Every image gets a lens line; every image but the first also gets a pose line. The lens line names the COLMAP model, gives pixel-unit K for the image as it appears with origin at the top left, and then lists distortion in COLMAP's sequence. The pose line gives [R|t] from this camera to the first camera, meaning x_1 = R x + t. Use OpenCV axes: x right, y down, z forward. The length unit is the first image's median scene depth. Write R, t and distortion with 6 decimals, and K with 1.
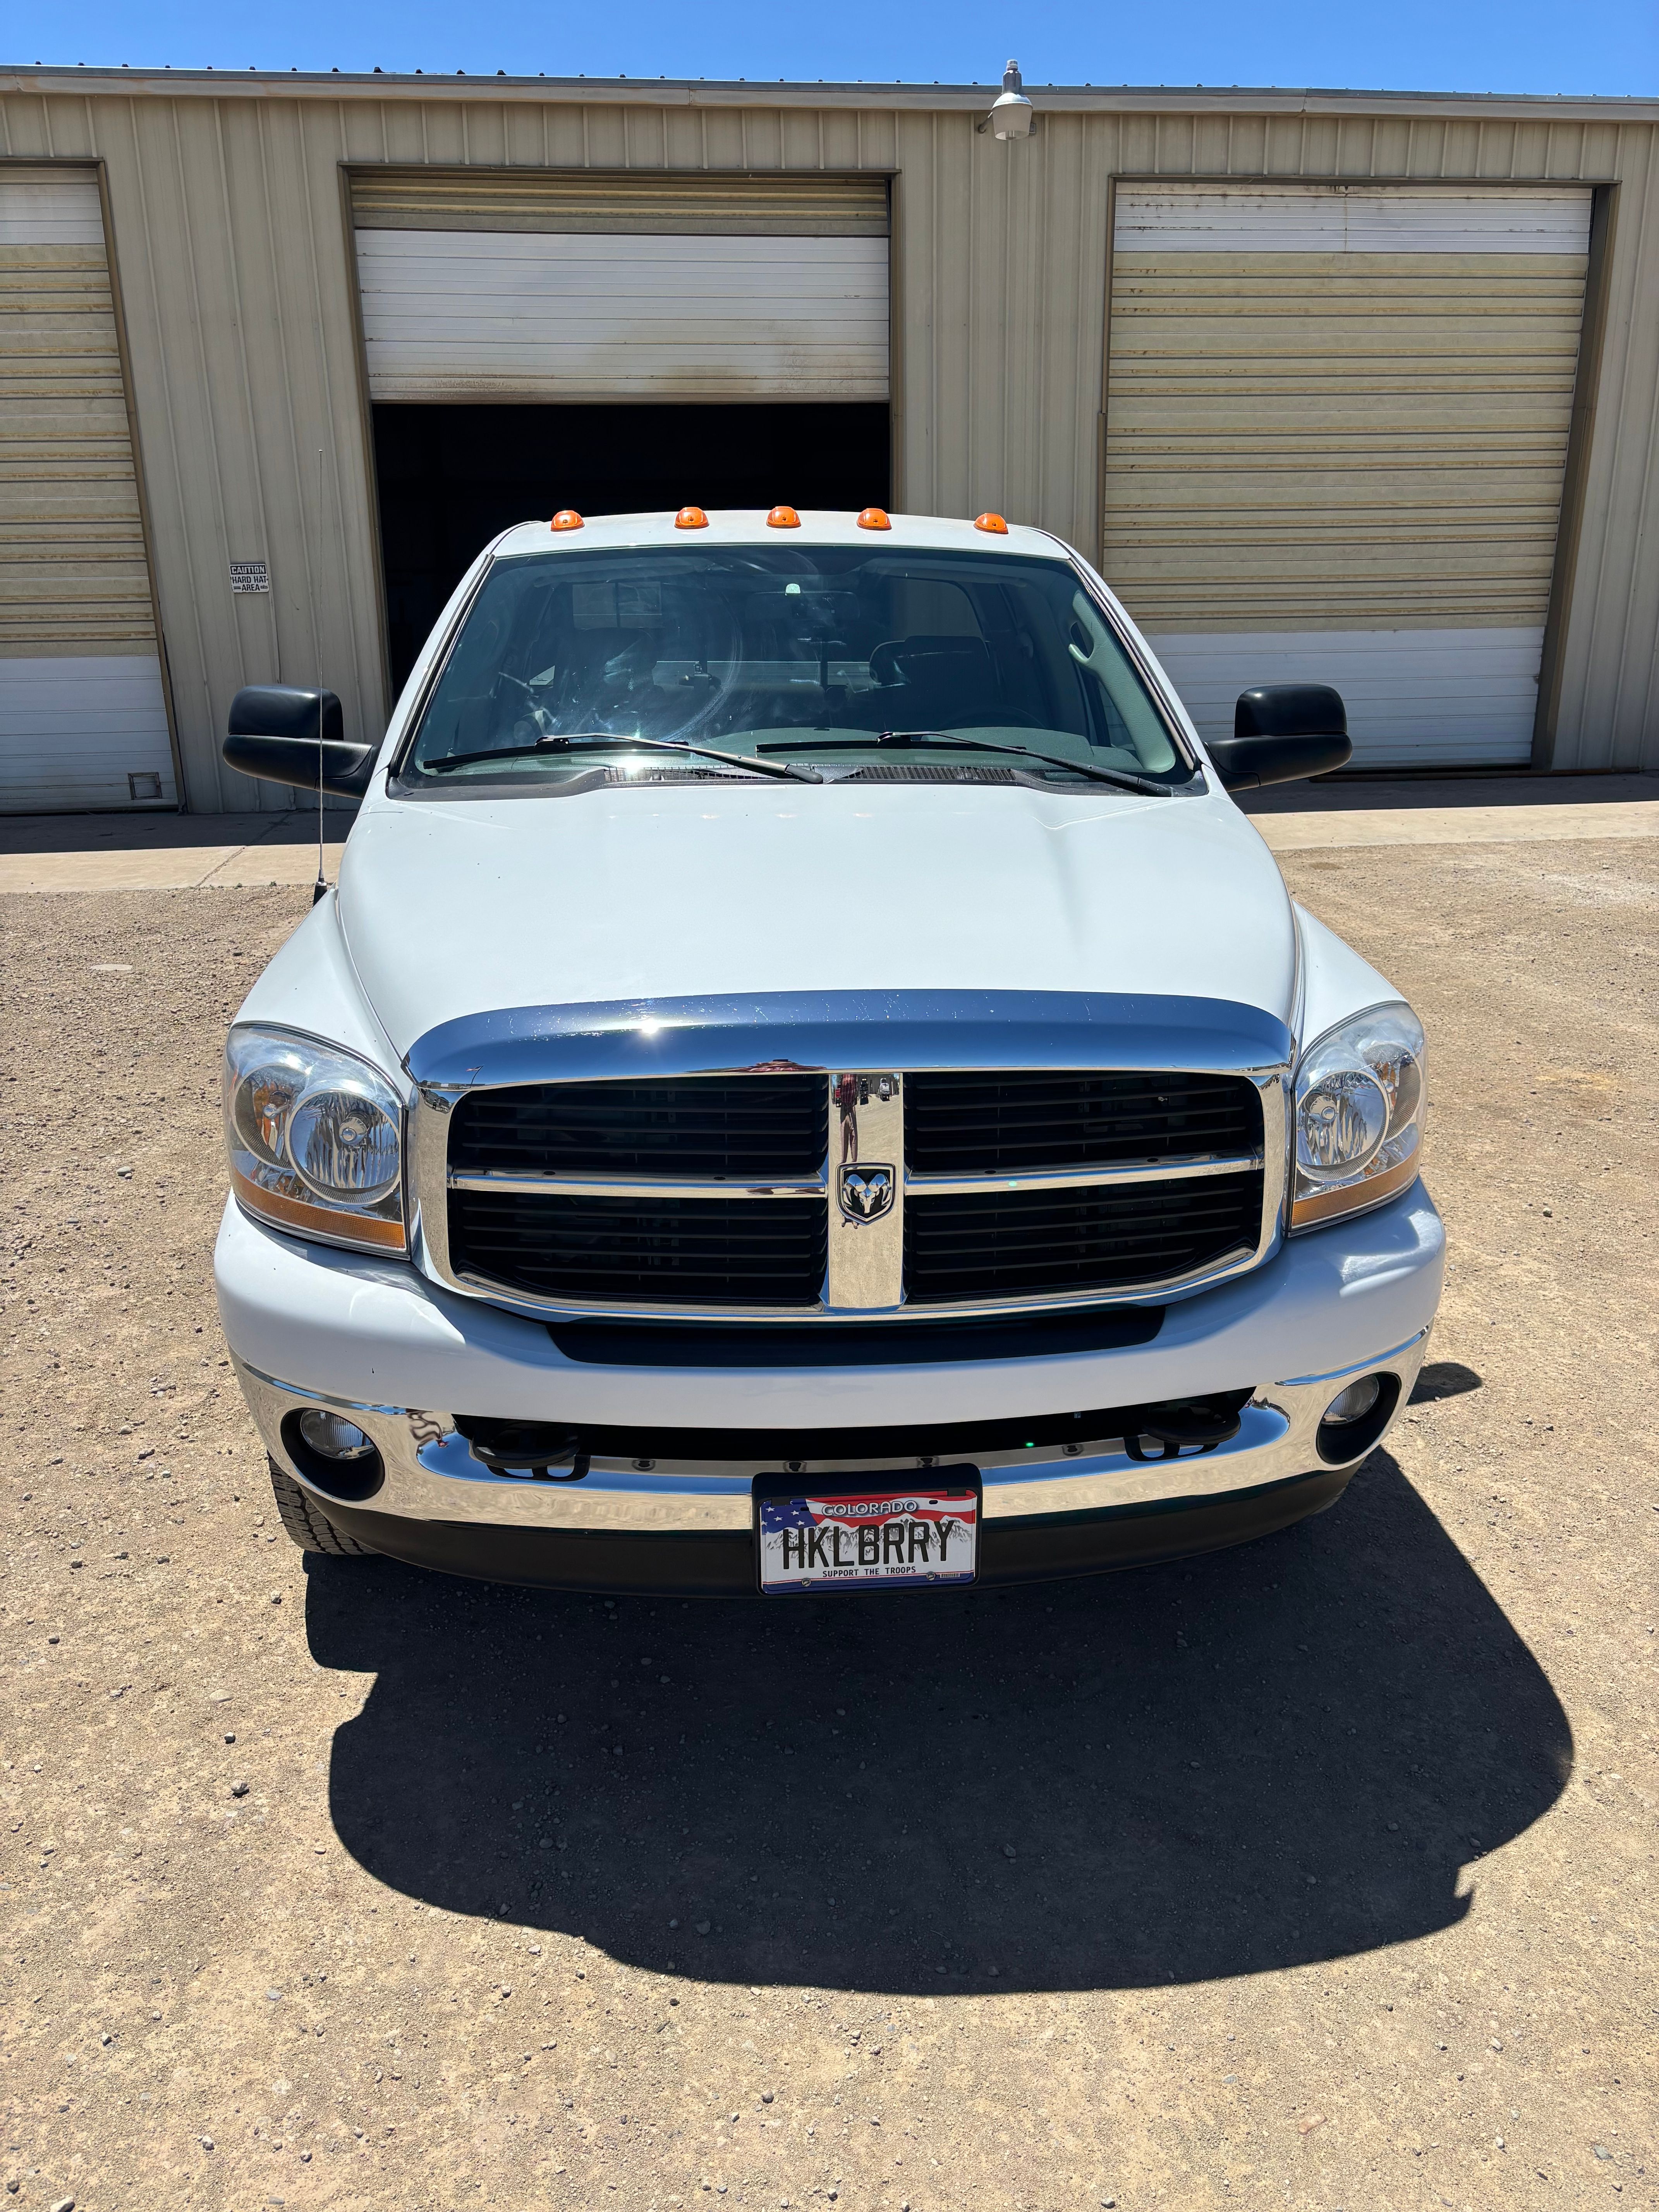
lens RADIAL K [[1666.2, 0, 813.5], [0, 1666.2, 1108.5], [0, 0, 1]] dist [0.041659, -0.045739]
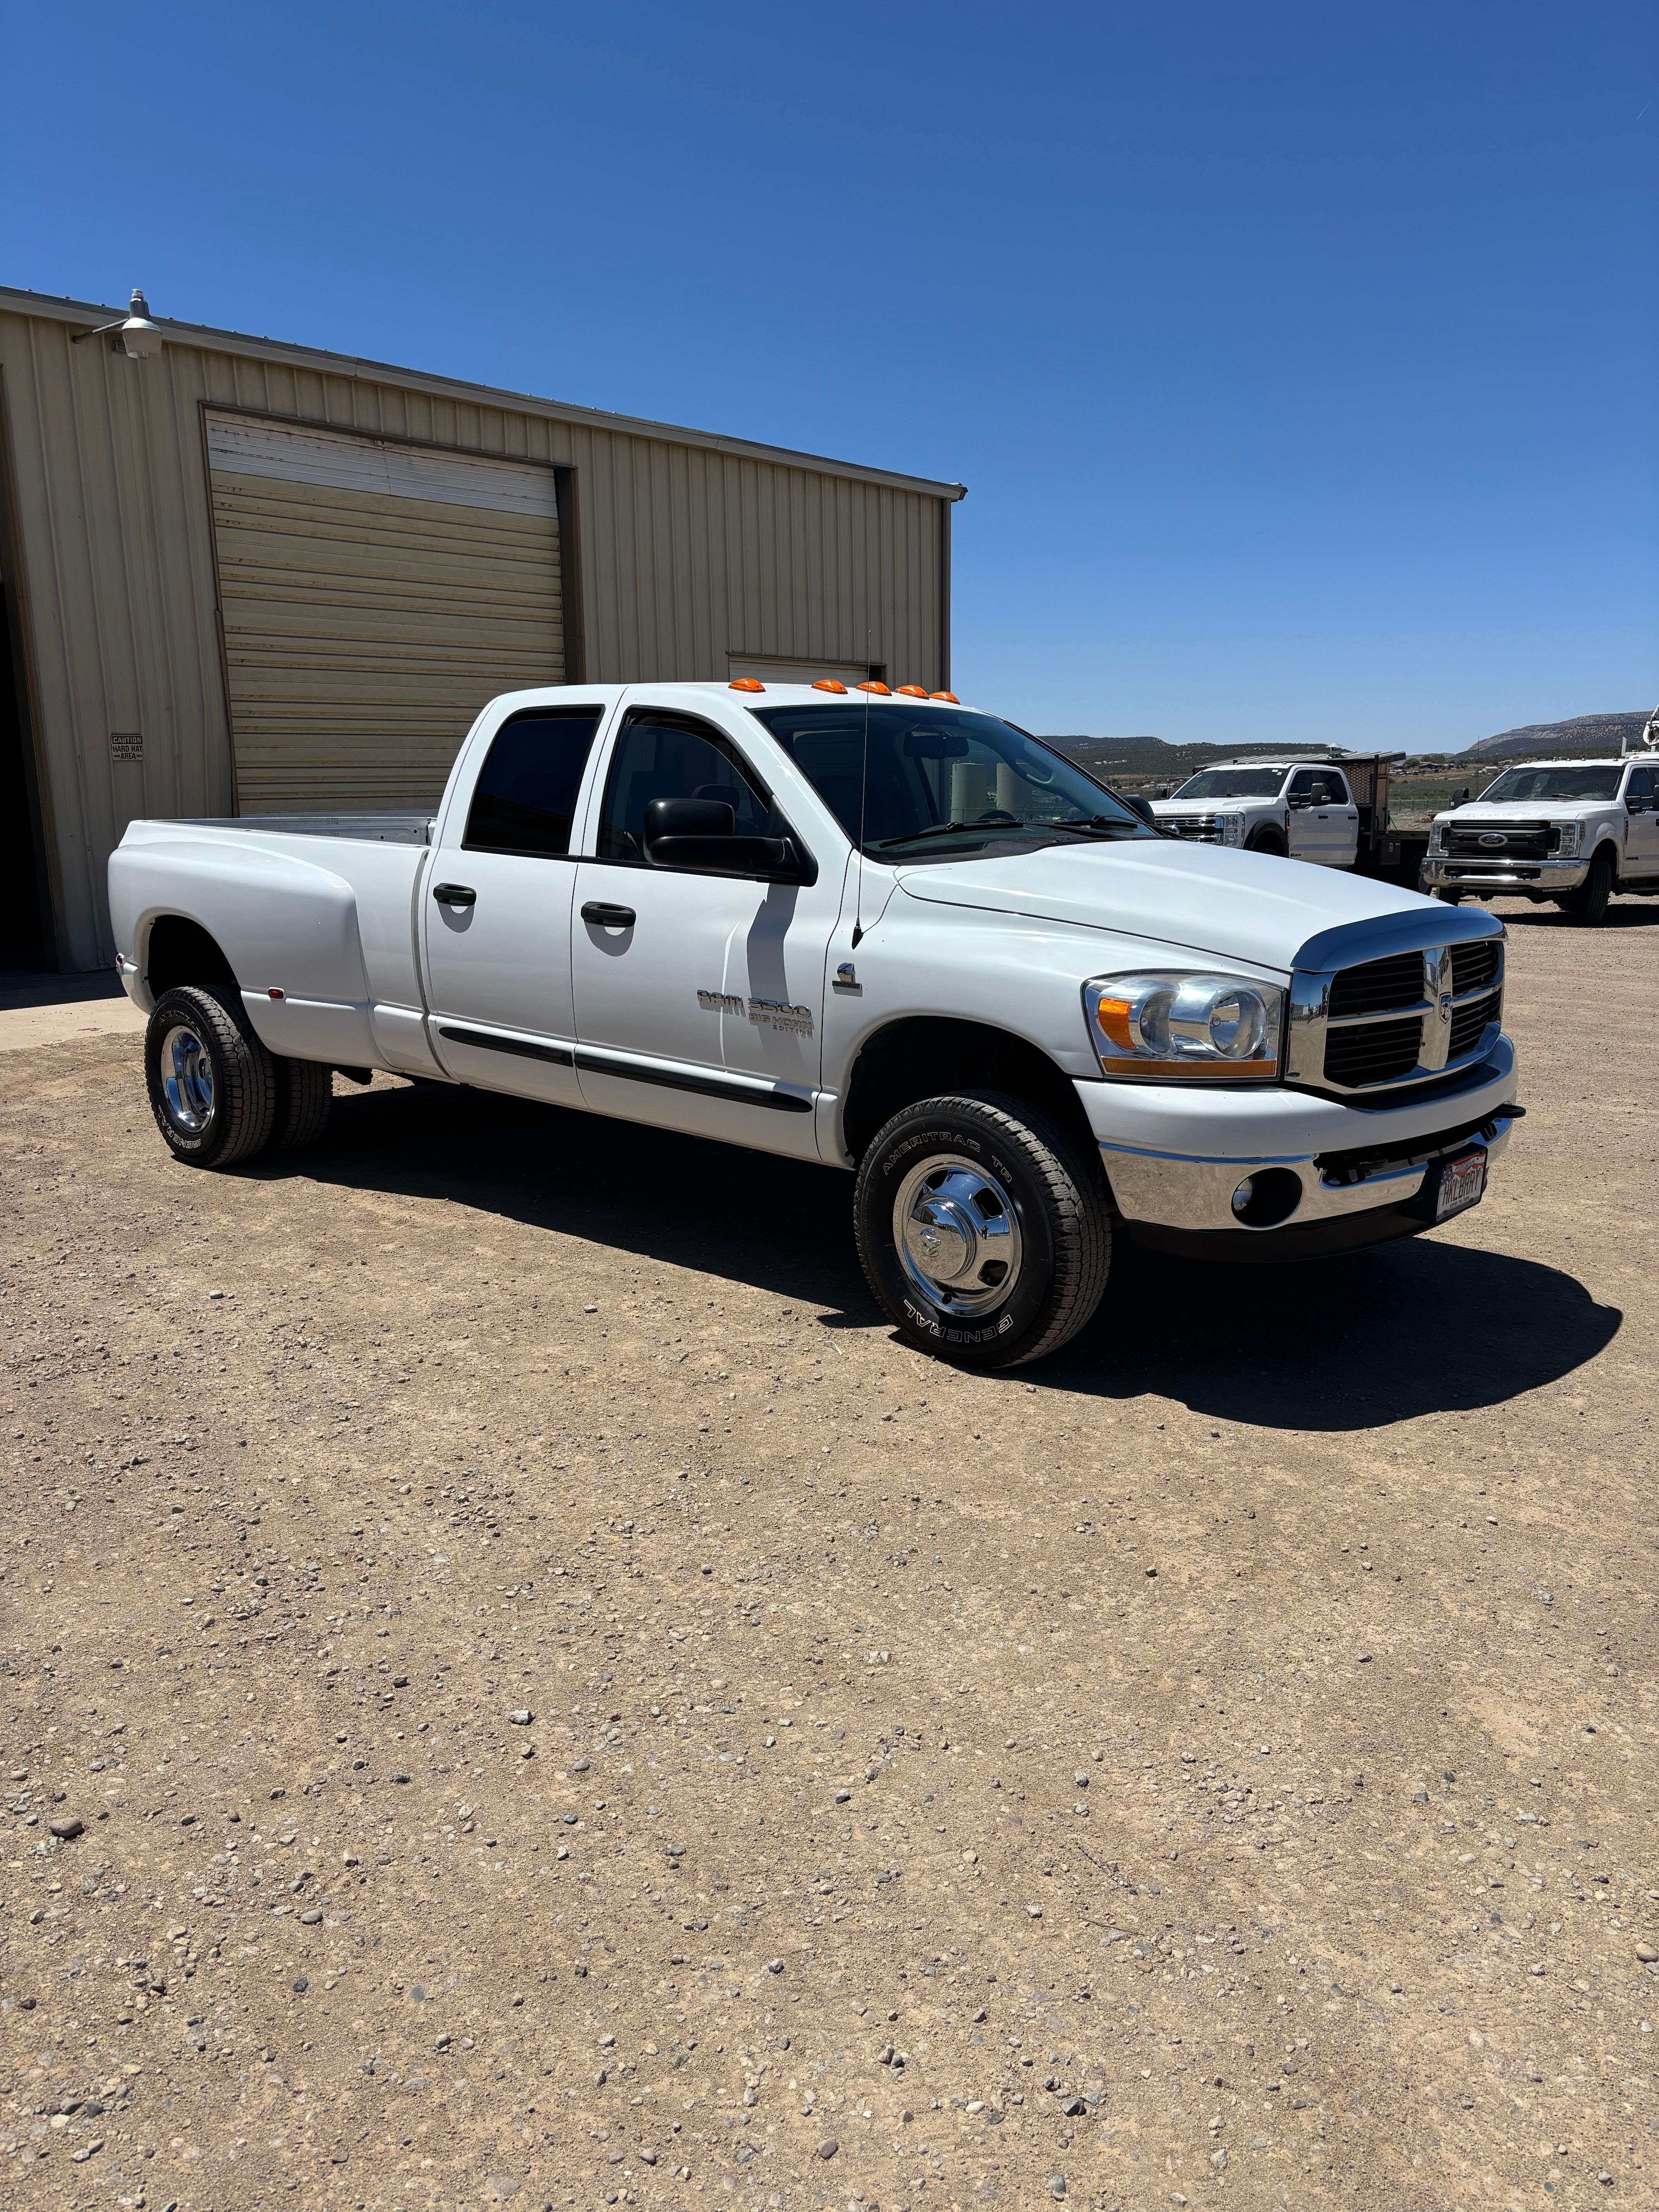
lens RADIAL K [[1666.2, 0, 821.7], [0, 1666.2, 1106.3], [0, 0, 1]] dist [0.041659, -0.045739]
pose [[0.733595, -0.126095, 0.667786, -0.308489], [0.201536, 0.978798, -0.036575, 0.014384], [-0.649016, 0.161414, 0.743454, -0.000960]]
